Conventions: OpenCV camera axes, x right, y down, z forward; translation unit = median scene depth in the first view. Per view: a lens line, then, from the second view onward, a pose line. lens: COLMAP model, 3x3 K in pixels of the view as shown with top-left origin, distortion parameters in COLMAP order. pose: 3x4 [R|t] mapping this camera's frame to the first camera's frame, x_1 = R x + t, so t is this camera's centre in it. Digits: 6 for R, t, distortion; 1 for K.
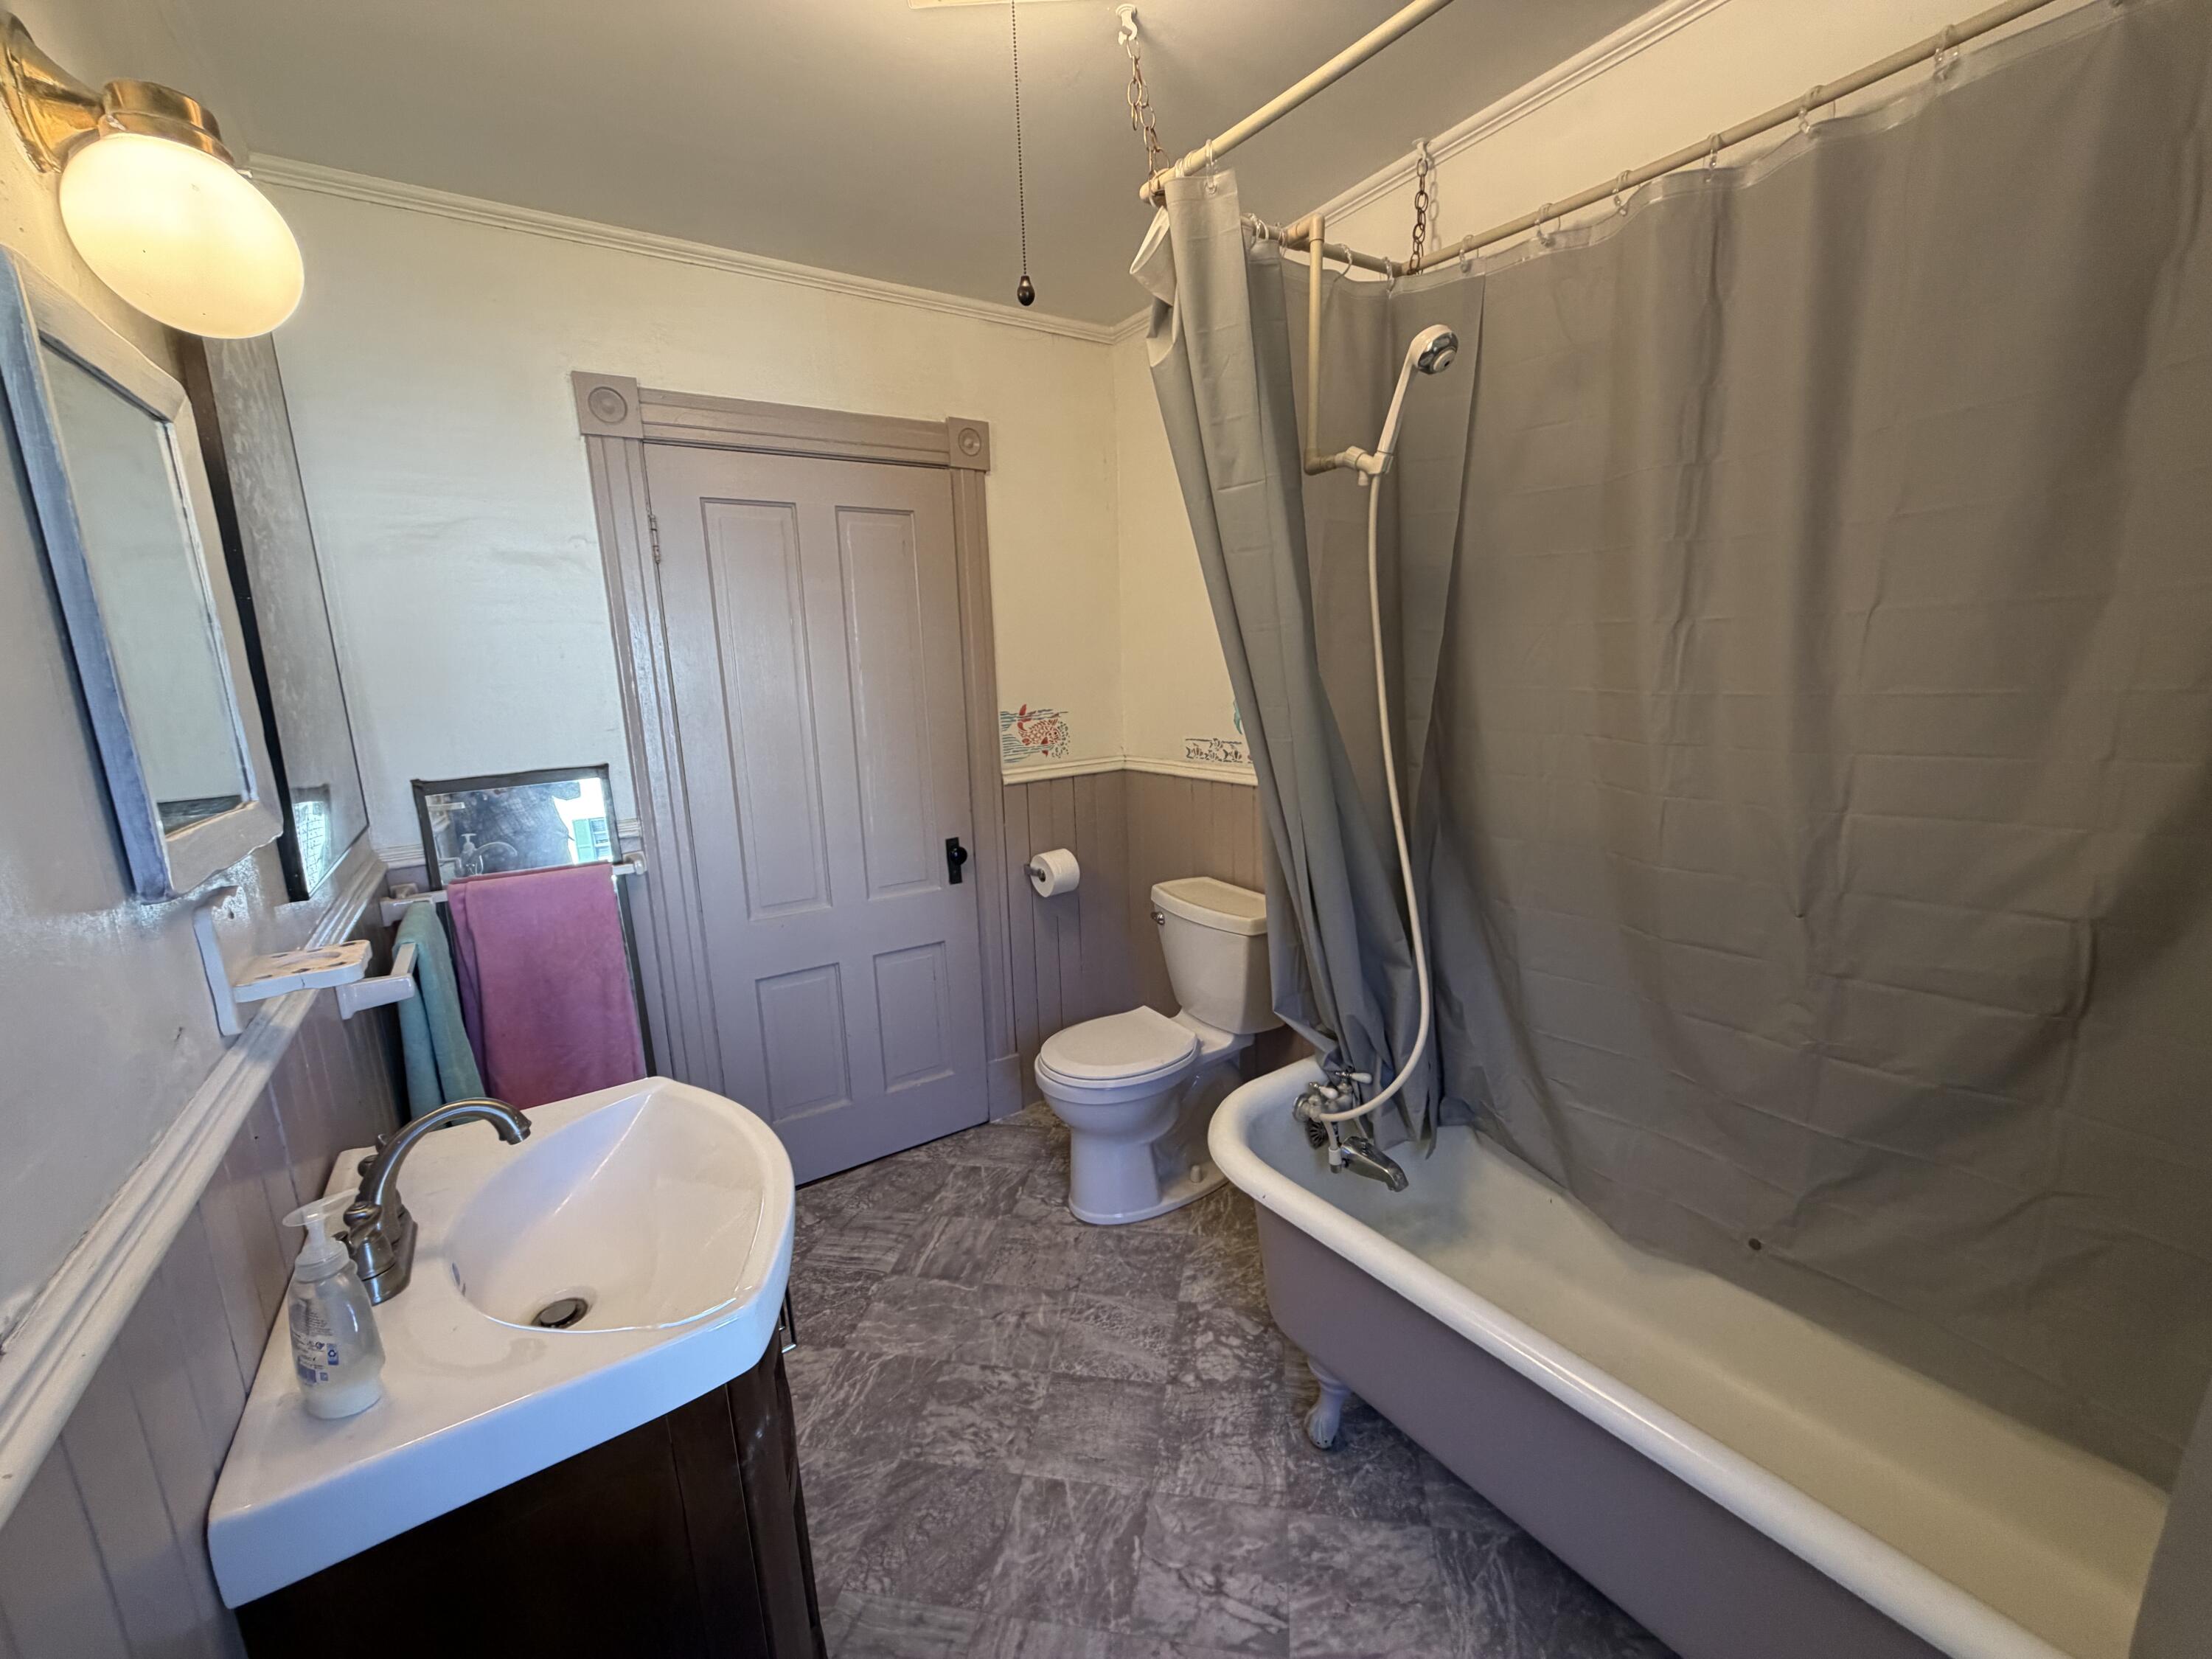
lens RADIAL K [[879.9, 0, 1105.9], [0, 879.9, 842.3], [0, 0, 1]] dist [-0.000592, -0.000278]
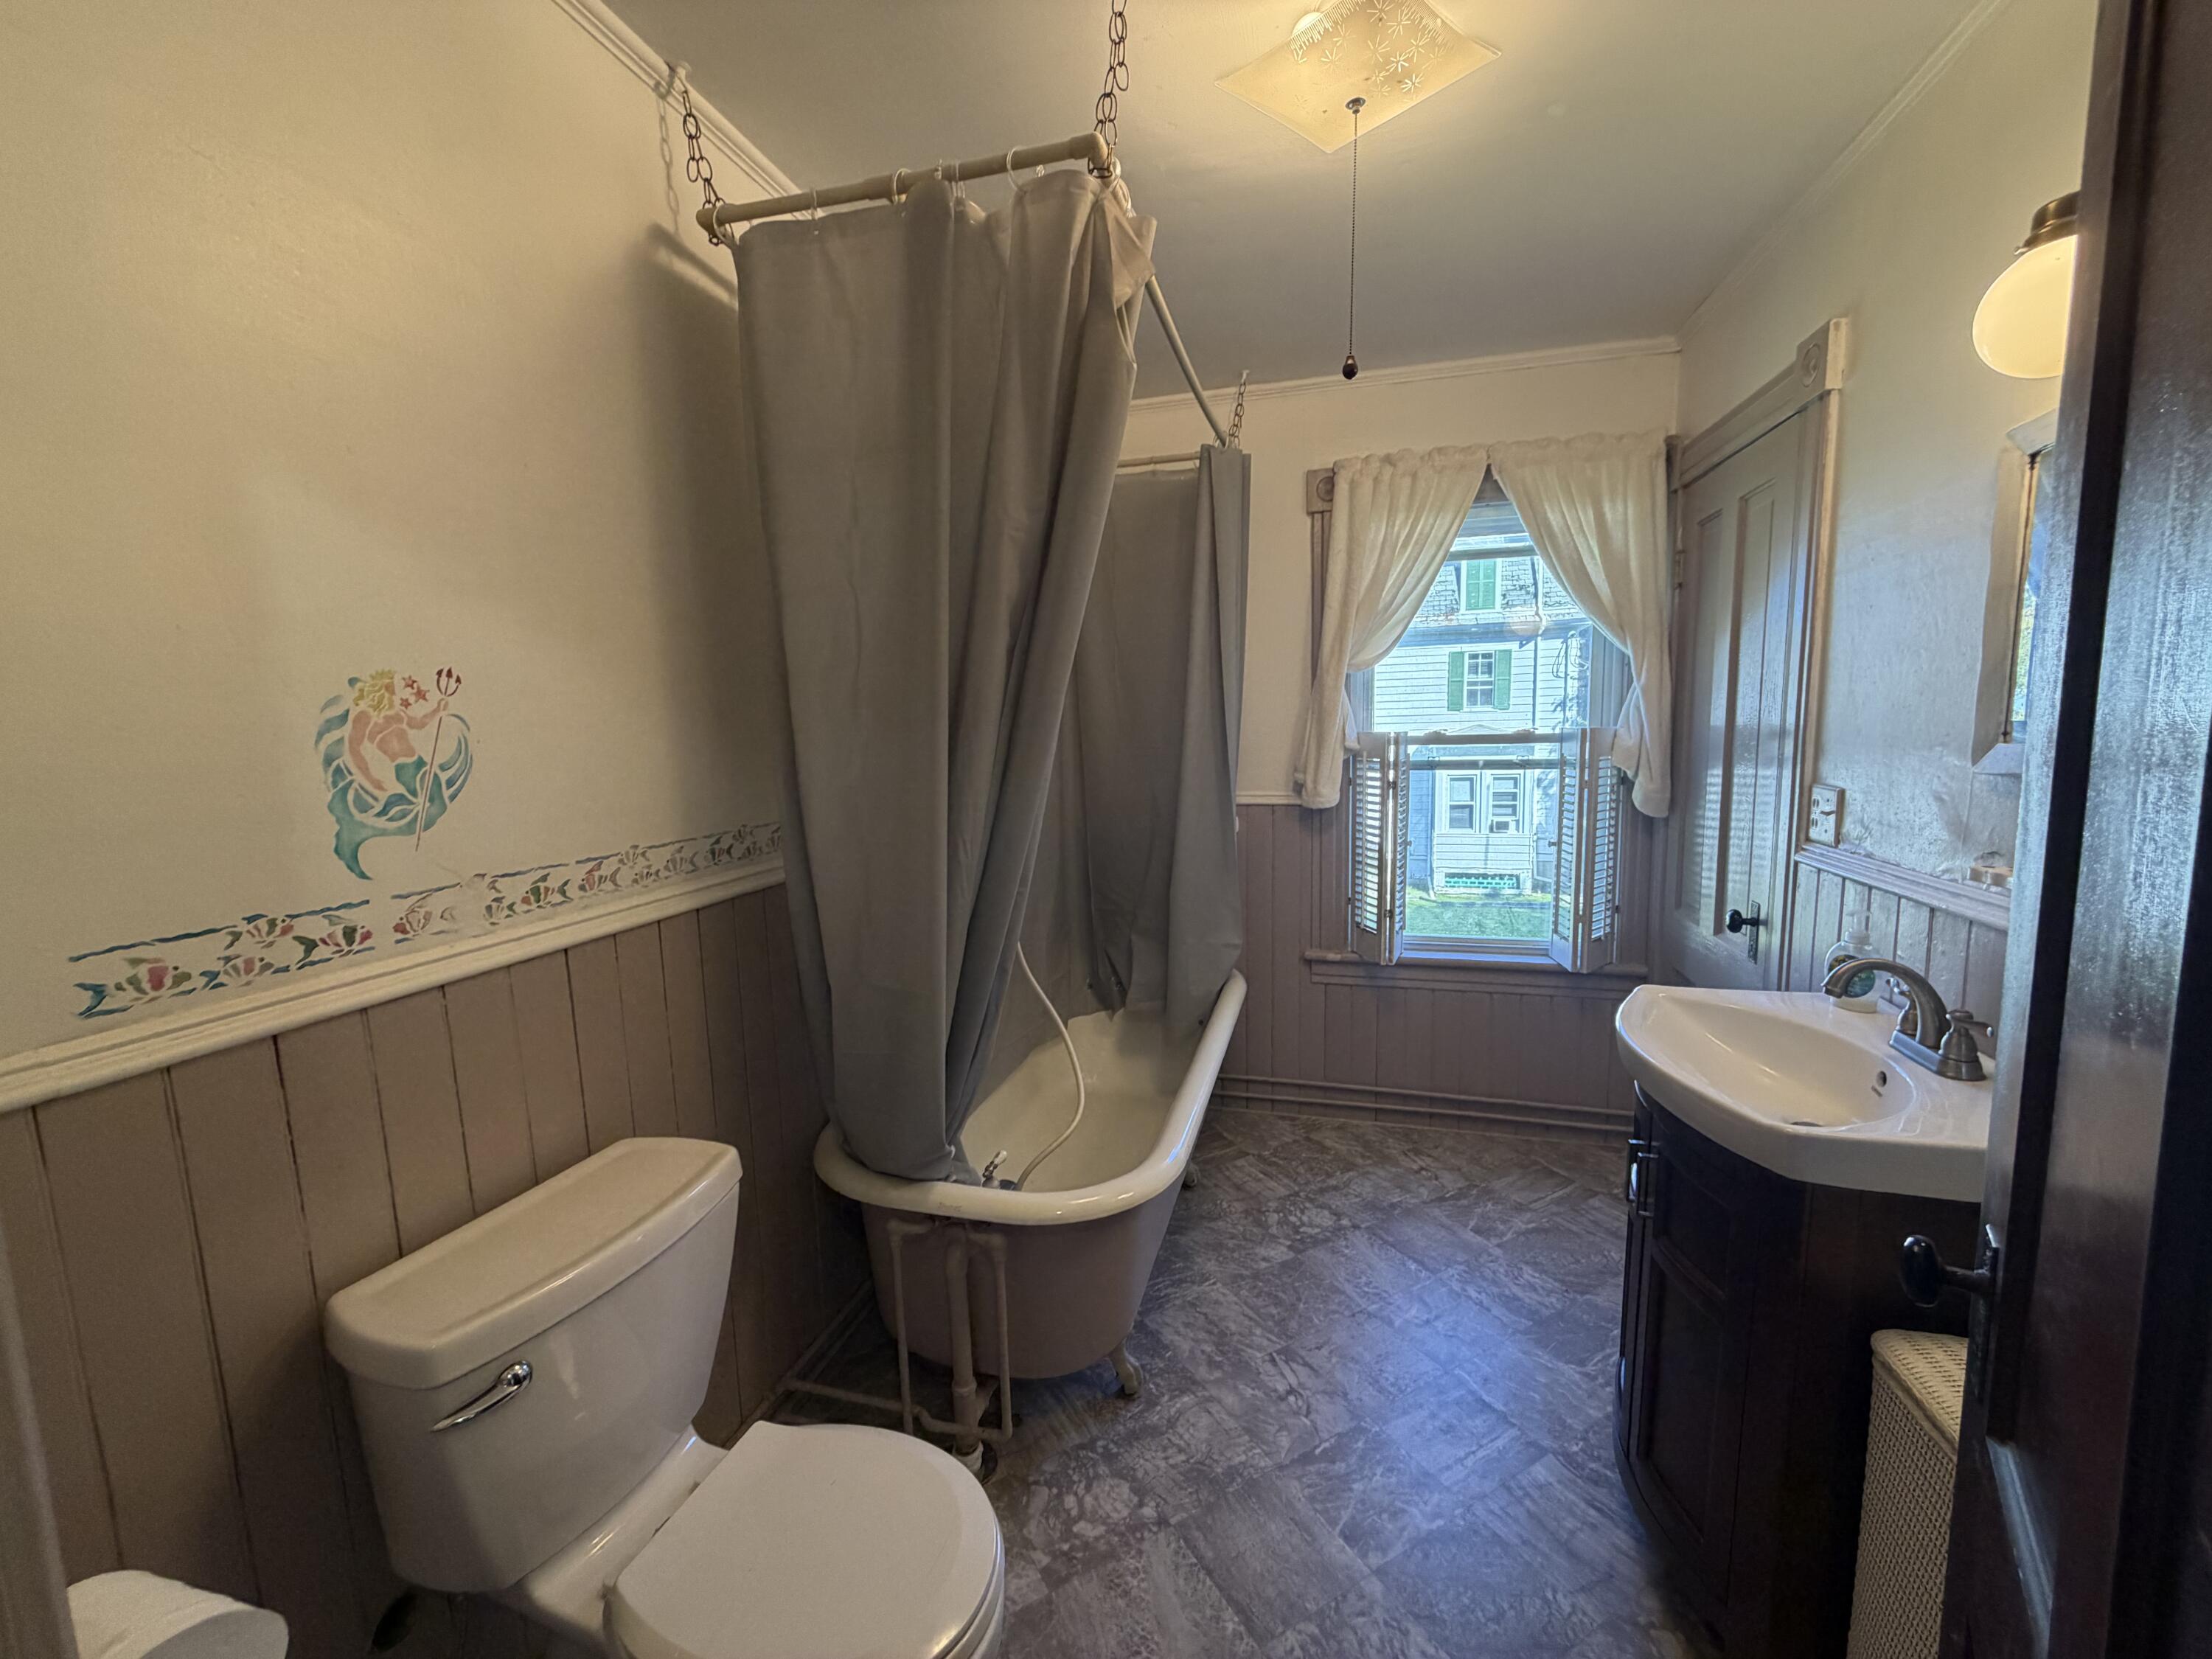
lens RADIAL K [[879.9, 0, 1106.1], [0, 879.9, 832.2], [0, 0, 1]] dist [-0.000592, -0.000278]
pose [[-0.646942, -0.040123, 0.761483, -0.517325], [0.198367, 0.955378, 0.218868, -0.229370], [-0.736286, 0.292648, -0.610115, 1.380433]]
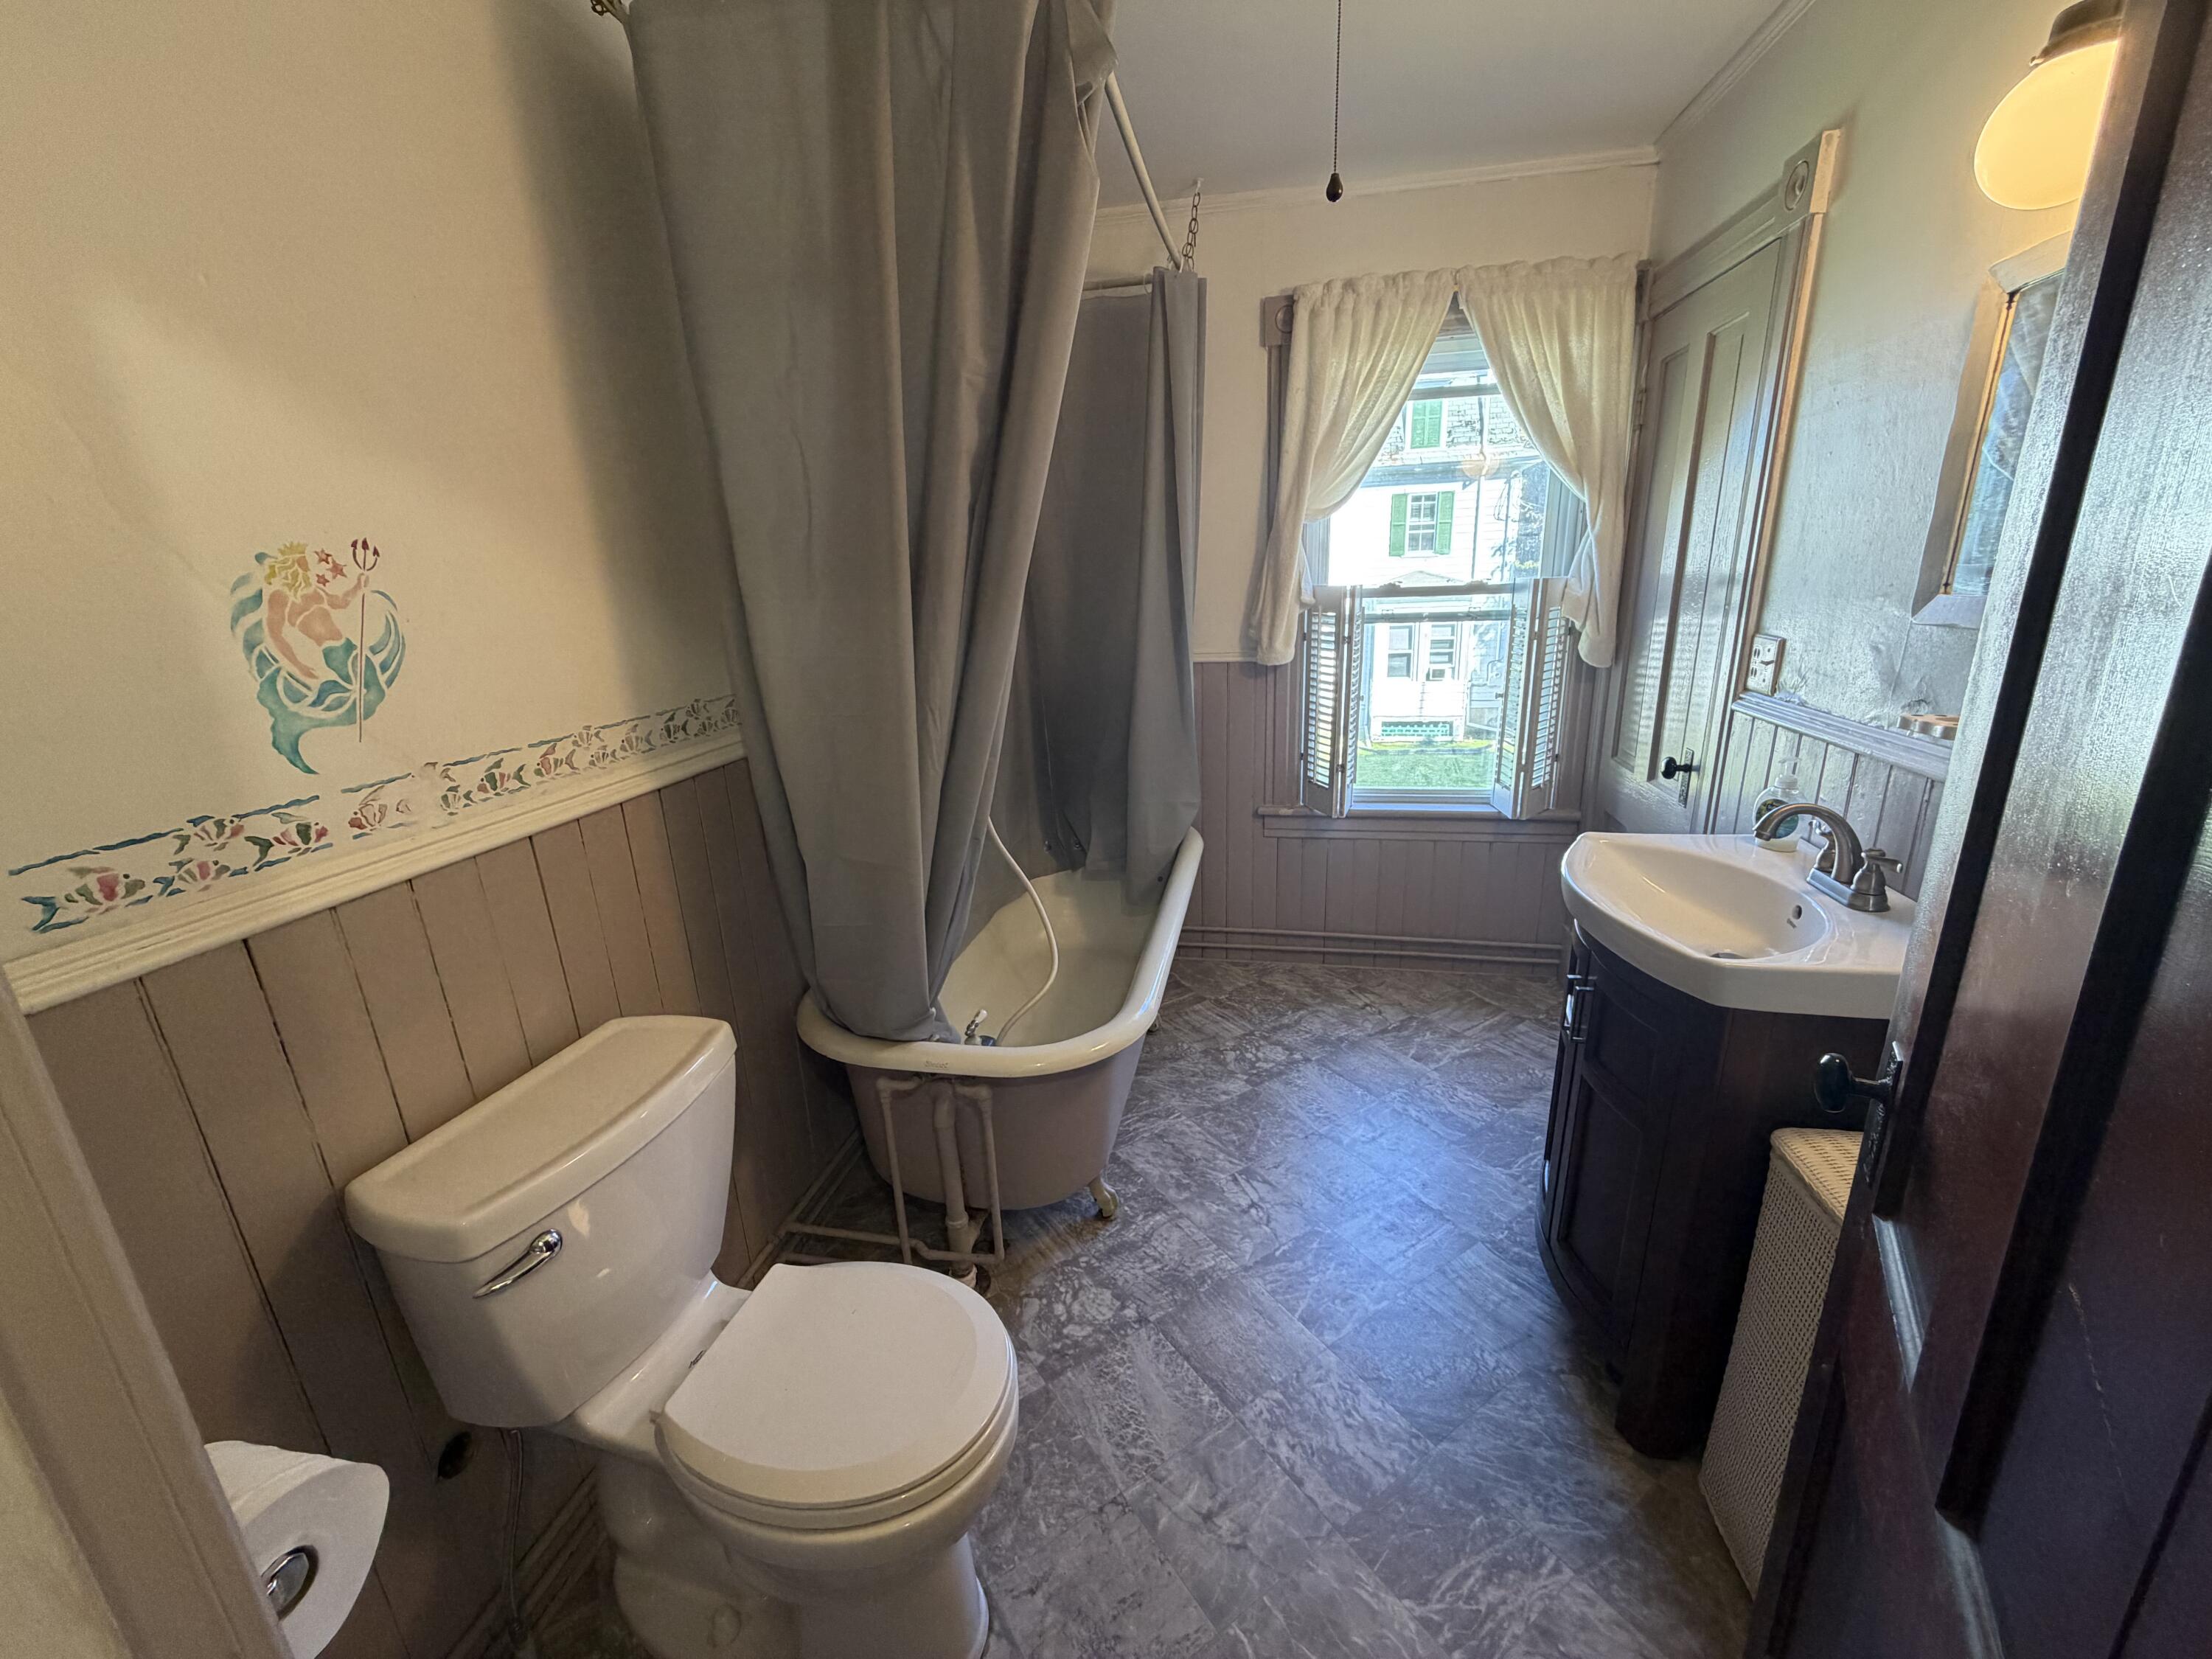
lens RADIAL K [[879.9, 0, 1105.9], [0, 879.9, 832.7], [0, 0, 1]] dist [-0.000592, -0.000278]
pose [[-0.698325, -0.140956, 0.701765, -0.497741], [0.204512, 0.900257, 0.384335, -0.245466], [-0.685942, 0.411910, -0.599845, 1.398706]]
